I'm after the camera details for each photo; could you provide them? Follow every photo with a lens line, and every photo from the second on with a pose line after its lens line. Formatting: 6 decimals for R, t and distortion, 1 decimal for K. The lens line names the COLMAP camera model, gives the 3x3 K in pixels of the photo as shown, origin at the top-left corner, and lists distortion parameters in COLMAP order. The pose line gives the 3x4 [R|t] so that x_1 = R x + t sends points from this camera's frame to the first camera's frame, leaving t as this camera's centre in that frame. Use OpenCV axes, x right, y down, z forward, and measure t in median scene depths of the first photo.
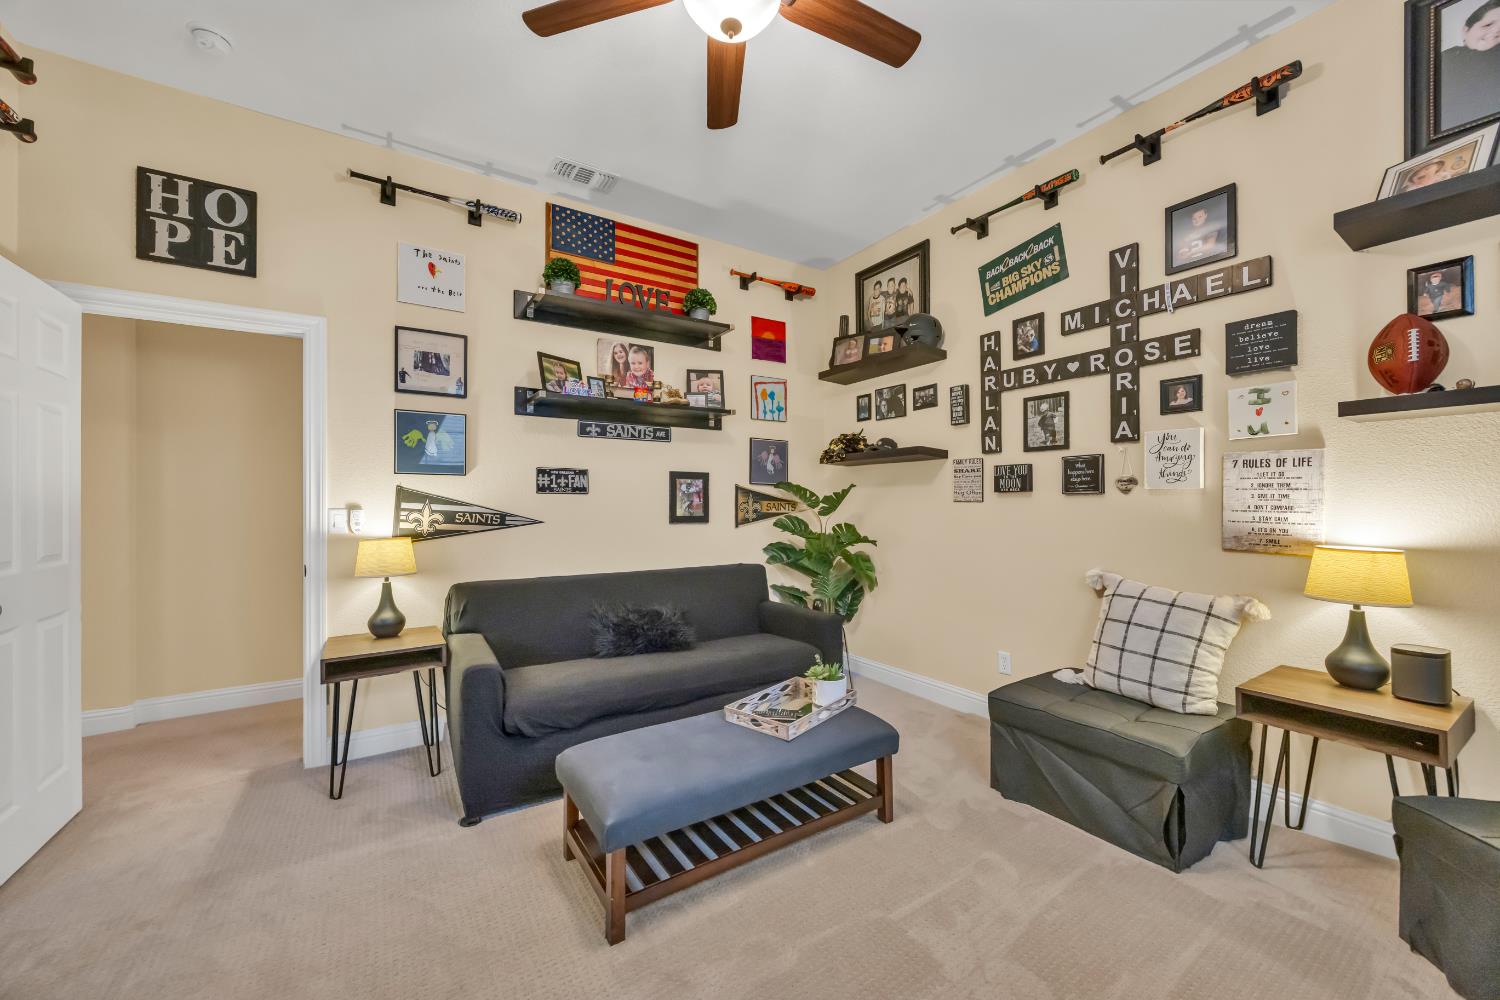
lens RADIAL K [[564.6, 0, 752.9], [0, 564.6, 499.3], [0, 0, 1]] dist [0.001120, -0.000281]
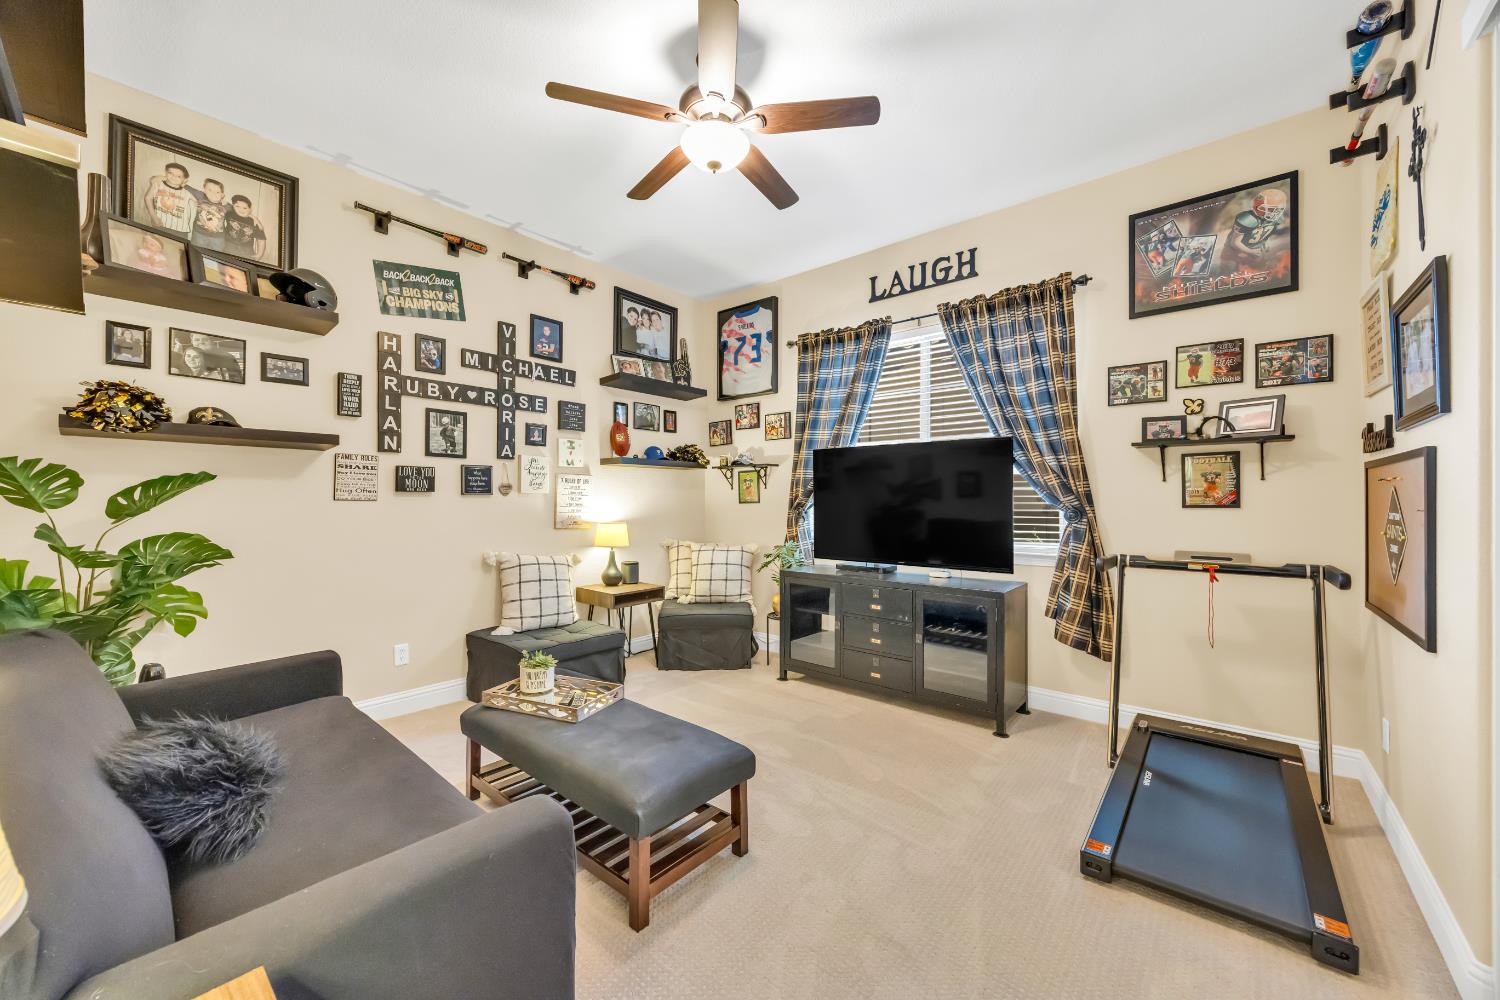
lens RADIAL K [[564.6, 0, 750.3], [0, 564.6, 498.7], [0, 0, 1]] dist [0.001120, -0.000281]
pose [[-0.283613, 0.002647, 0.958935, -0.816985], [-0.009043, 0.999944, -0.005434, 0.000887], [-0.958896, -0.010213, -0.283573, 0.744650]]
